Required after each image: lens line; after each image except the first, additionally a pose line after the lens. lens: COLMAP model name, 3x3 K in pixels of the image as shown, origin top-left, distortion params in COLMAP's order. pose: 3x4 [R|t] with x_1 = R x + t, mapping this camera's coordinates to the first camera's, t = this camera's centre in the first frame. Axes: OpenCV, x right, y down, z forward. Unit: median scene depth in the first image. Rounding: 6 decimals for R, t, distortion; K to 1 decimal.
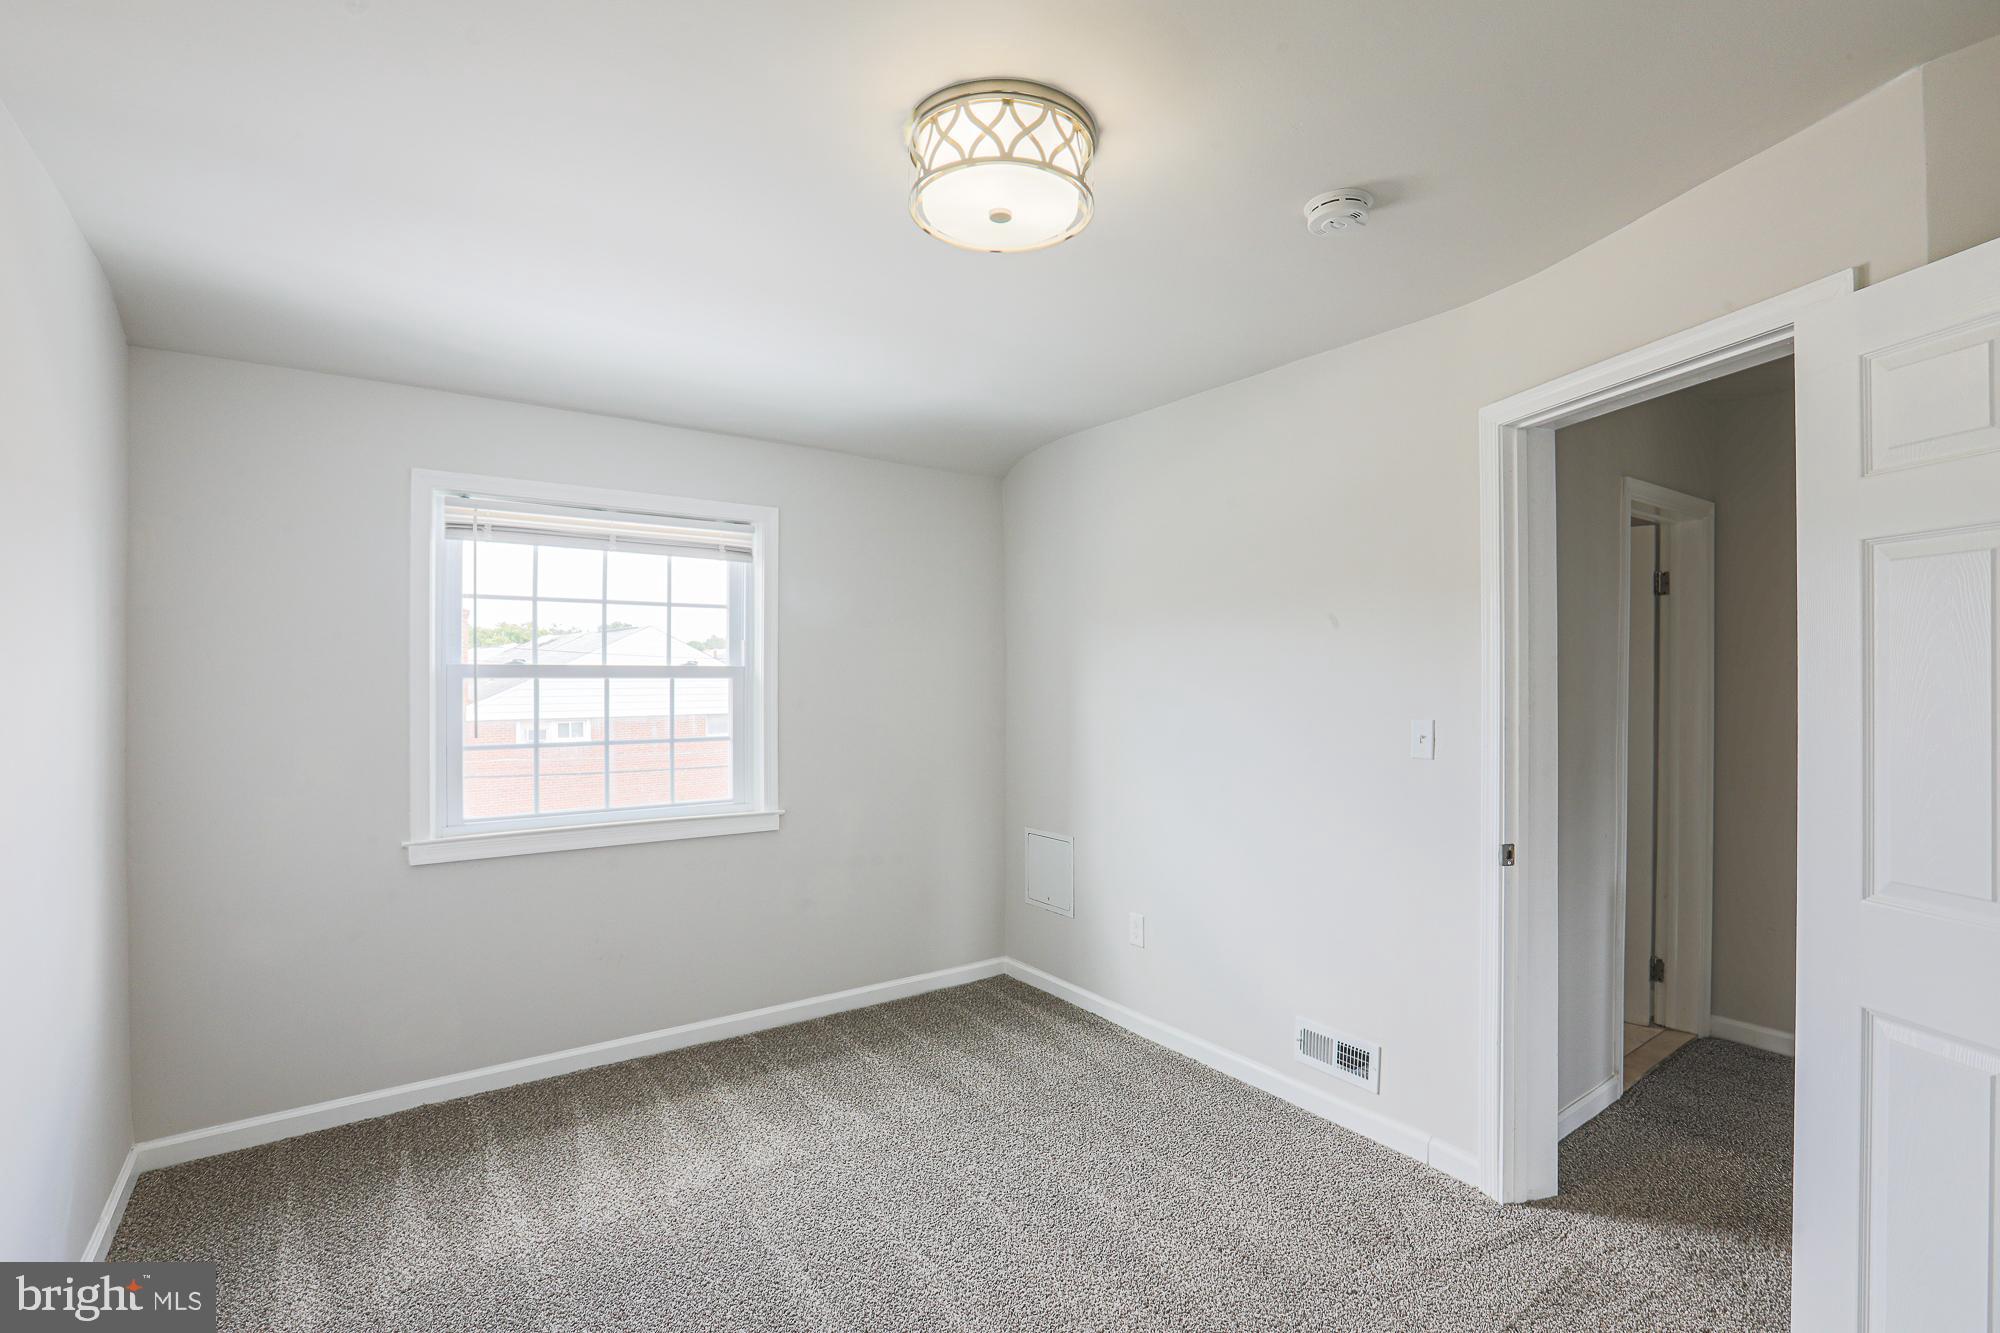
lens RADIAL K [[945.6, 0, 1004.1], [0, 945.6, 671.5], [0, 0, 1]] dist [-0.084189, 0.047740]
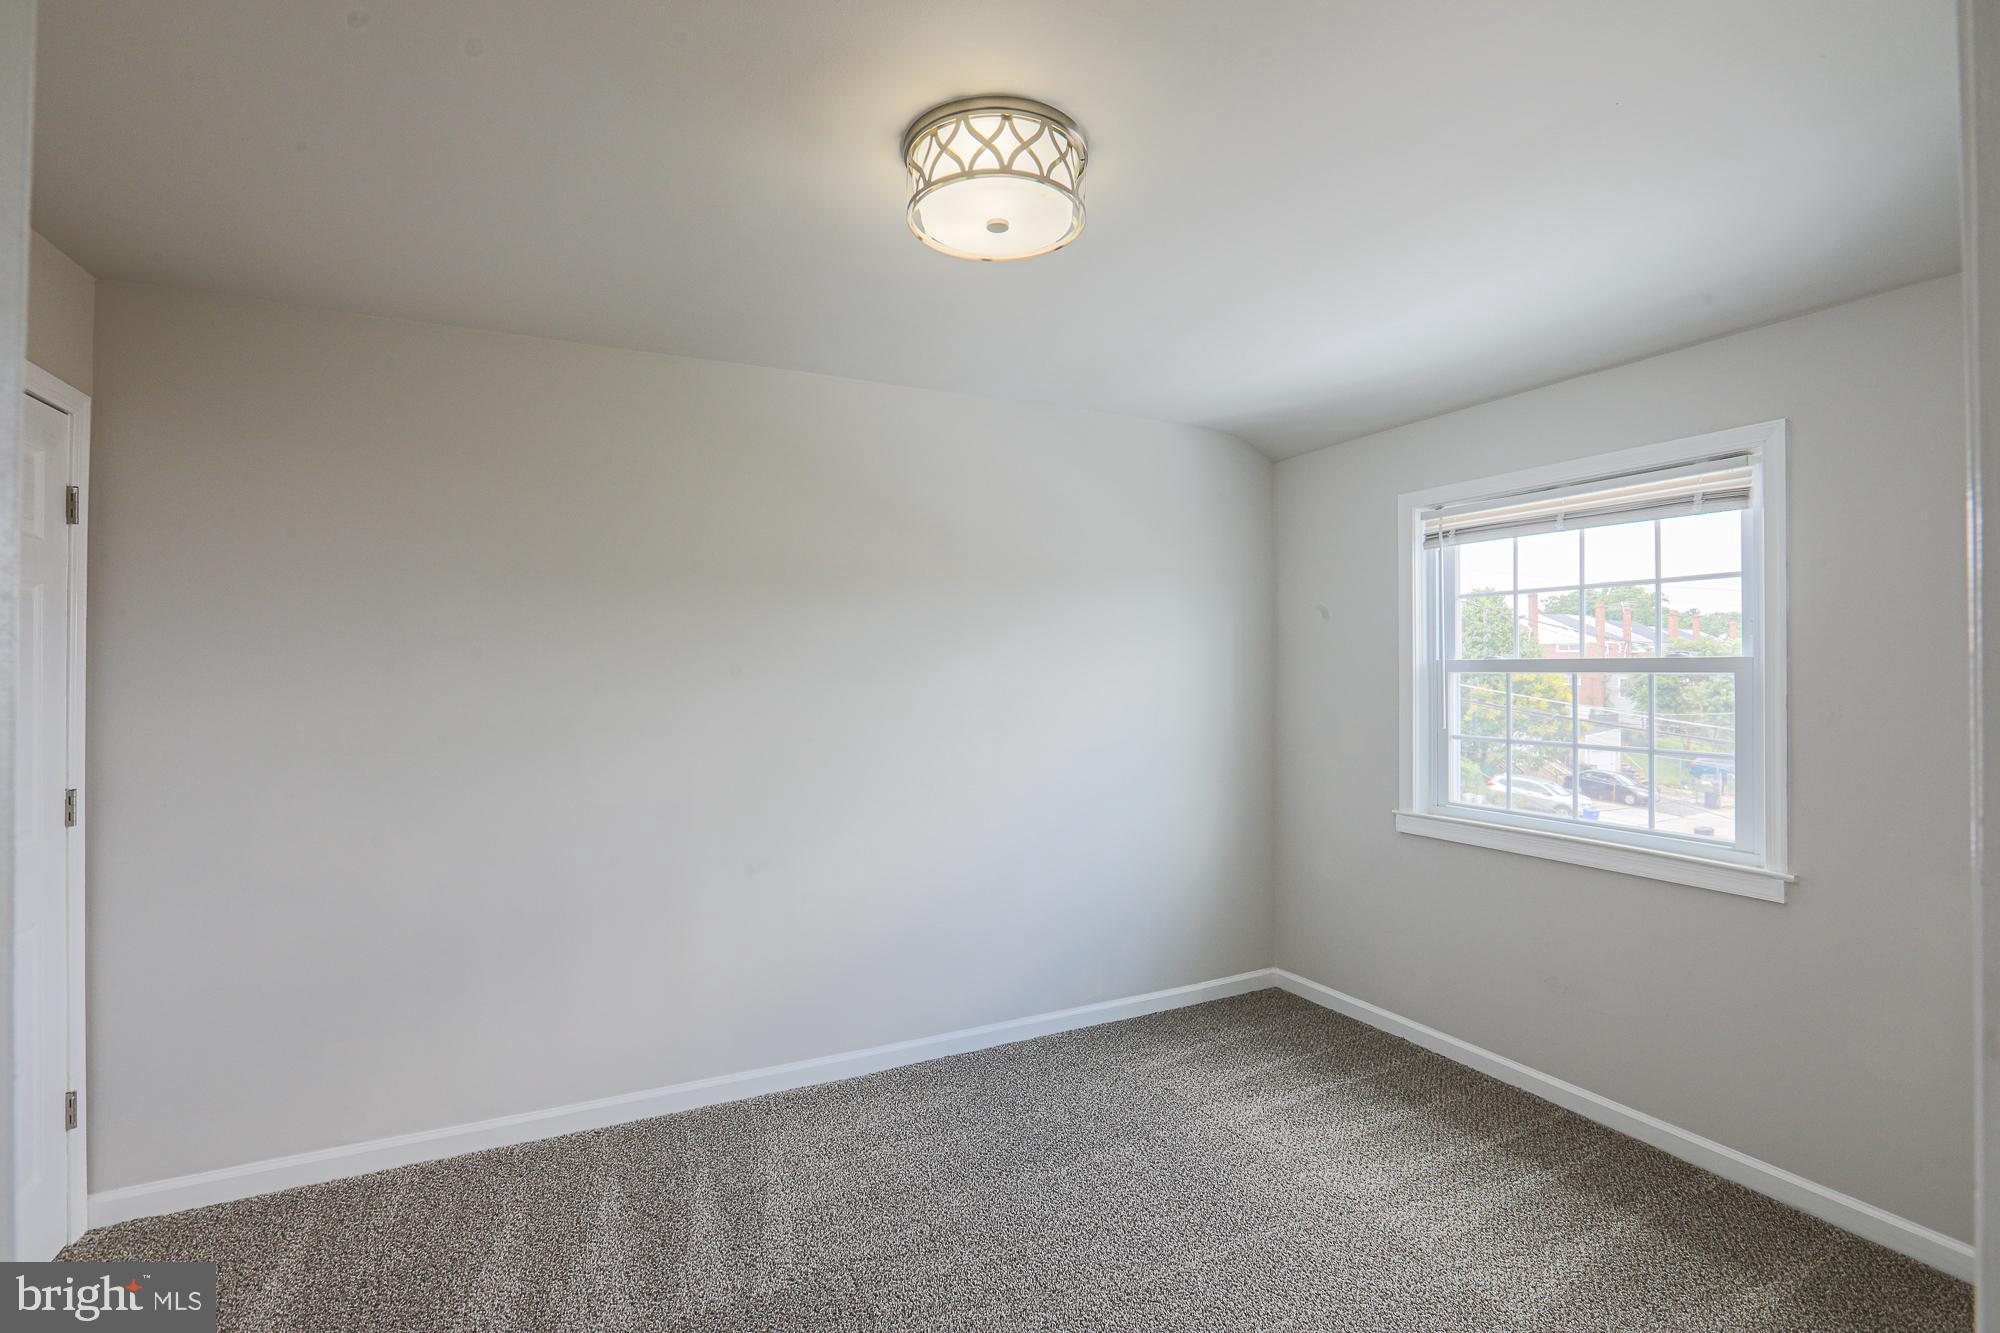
lens RADIAL K [[945.6, 0, 1004.1], [0, 945.6, 671.5], [0, 0, 1]] dist [-0.084189, 0.047740]
pose [[-0.200881, 0.002856, -0.979612, 0.595068], [0.008906, 0.999960, 0.001089, -0.000781], [0.979575, -0.008506, -0.200898, 0.705381]]
